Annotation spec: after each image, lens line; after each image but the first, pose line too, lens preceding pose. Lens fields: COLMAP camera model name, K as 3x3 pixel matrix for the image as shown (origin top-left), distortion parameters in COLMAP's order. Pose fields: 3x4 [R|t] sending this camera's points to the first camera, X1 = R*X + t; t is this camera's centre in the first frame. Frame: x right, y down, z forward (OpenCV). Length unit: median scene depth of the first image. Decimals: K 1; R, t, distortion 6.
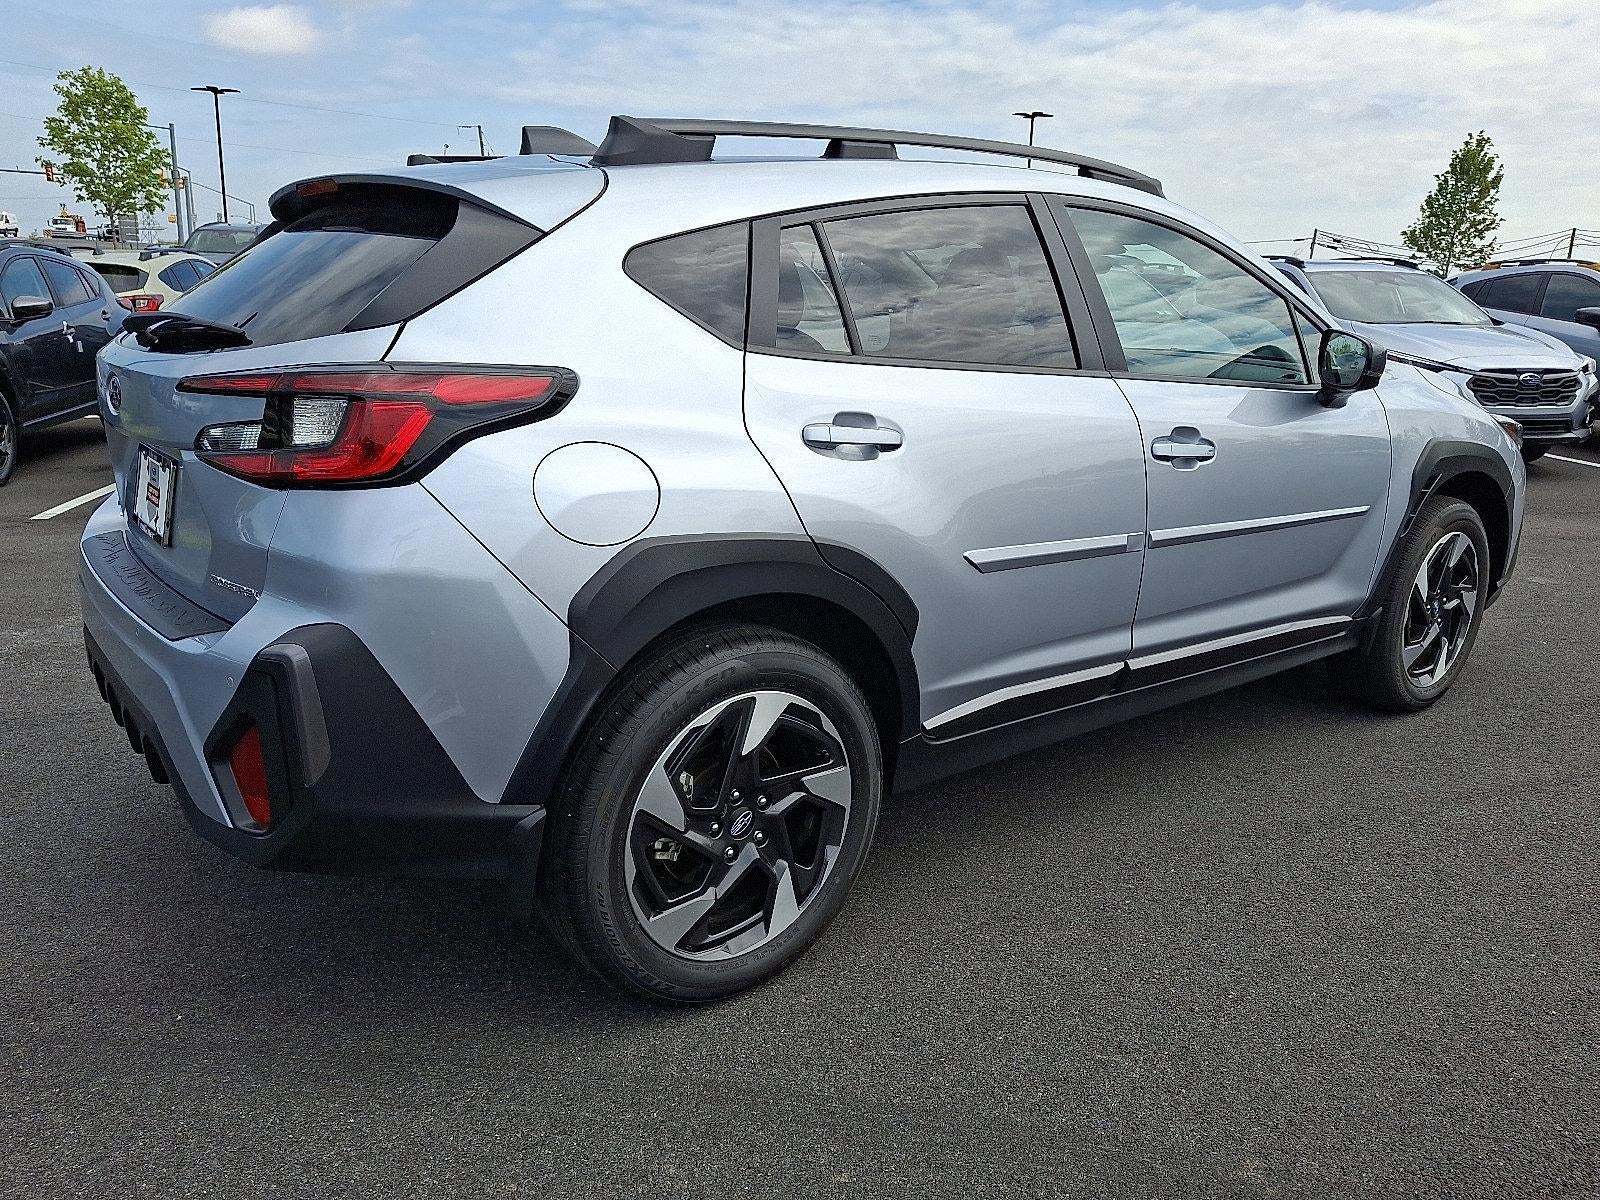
lens RADIAL K [[1151.9, 0, 800.0], [0, 1151.9, 600.0], [0, 0, 1]] dist [0.009111, -0.007805]
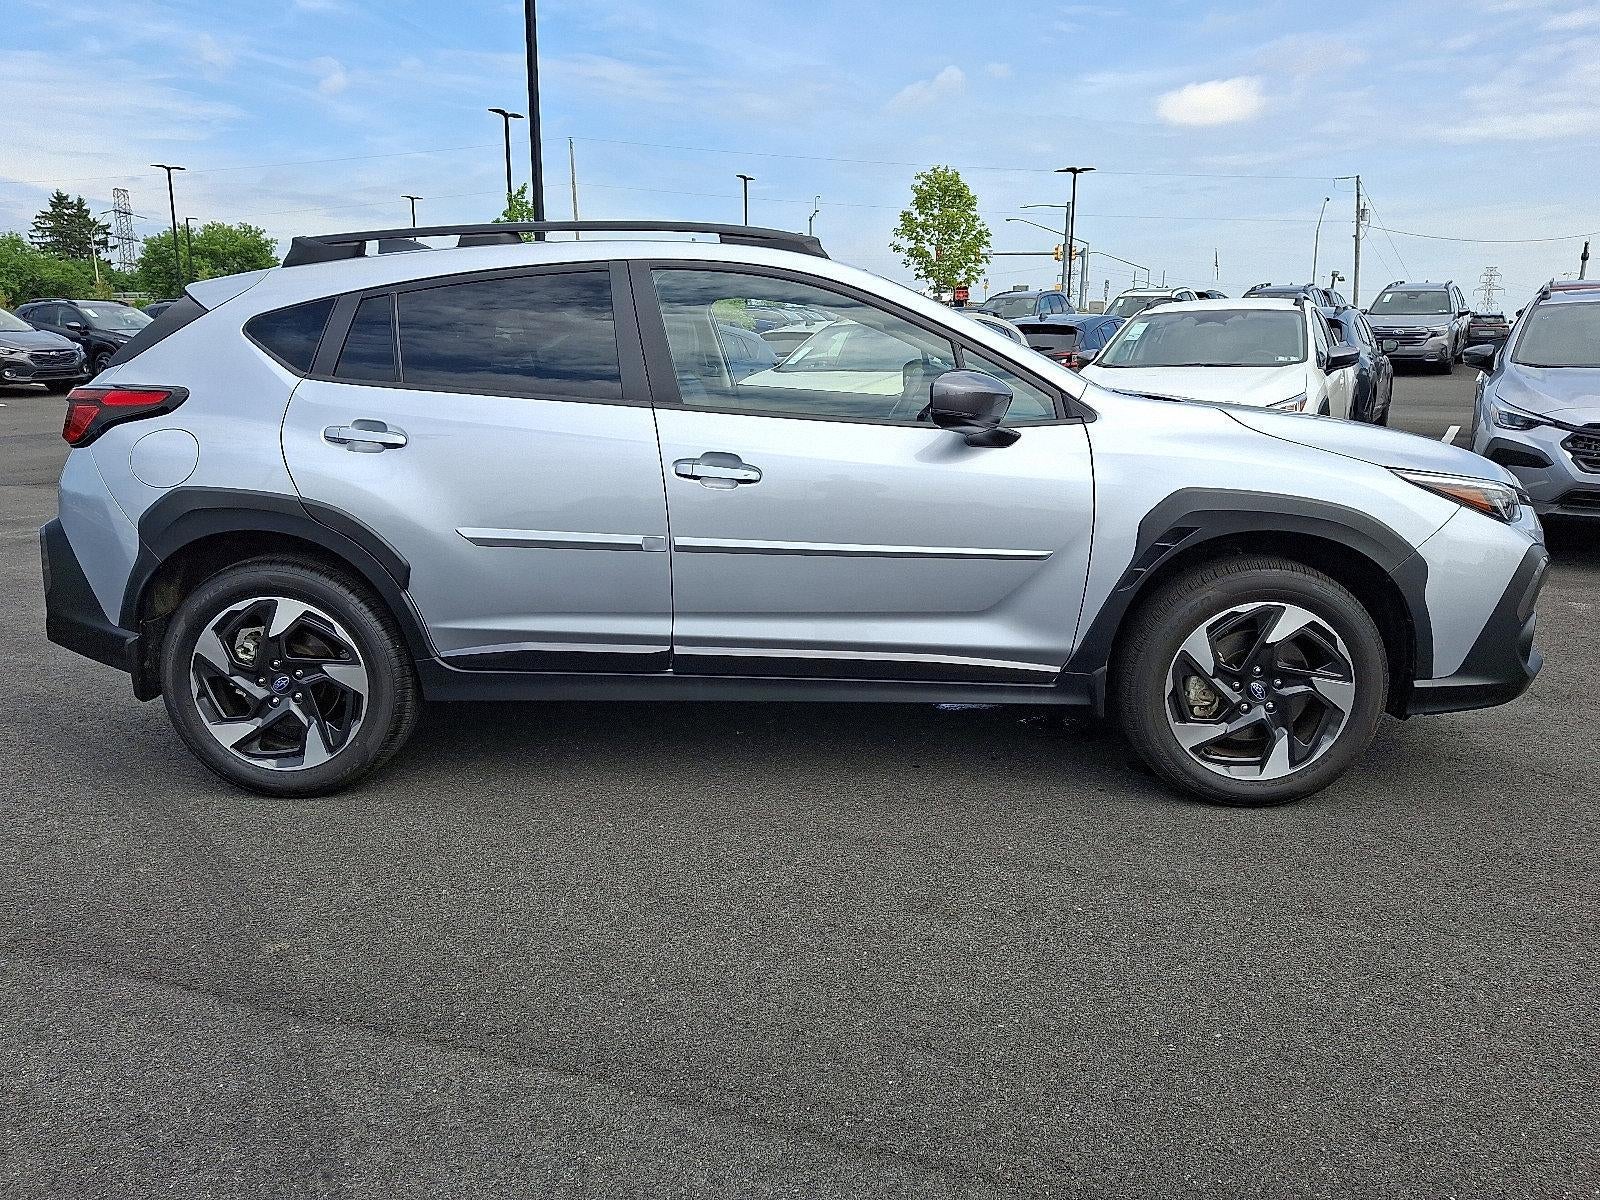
lens RADIAL K [[1177.7, 0, 845.6], [0, 1177.7, 616.8], [0, 0, 1]] dist [0.065565, -0.169515]
pose [[0.785129, 0.120819, -0.607433, 1.451897], [-0.144838, 0.989409, 0.009586, -0.018452], [0.602158, 0.080453, 0.794313, 0.189907]]
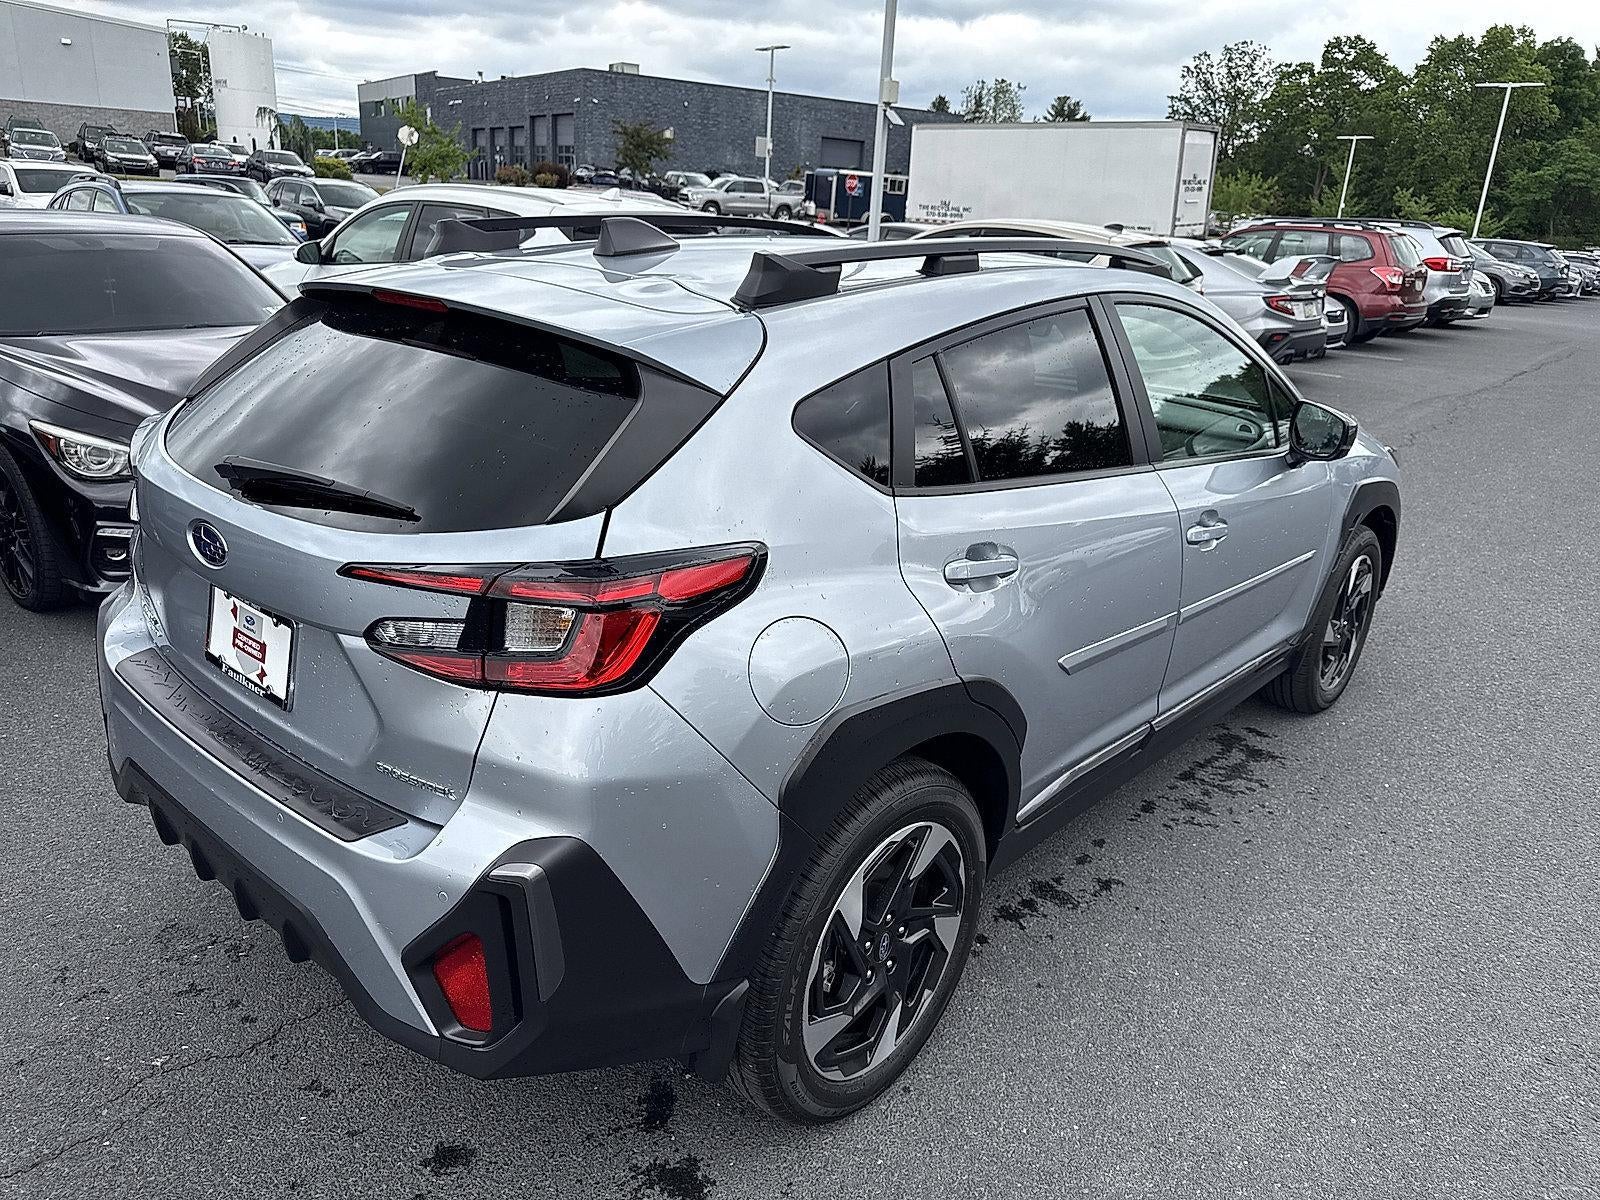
lens RADIAL K [[1143.6, 0, 815.7], [0, 1143.6, 608.7], [0, 0, 1]] dist [0.022084, -0.021452]
pose [[0.979538, -0.032101, 0.198681, -0.299086], [0.015663, 0.996363, 0.083763, -0.192041], [-0.200647, -0.078937, 0.976478, 0.025882]]
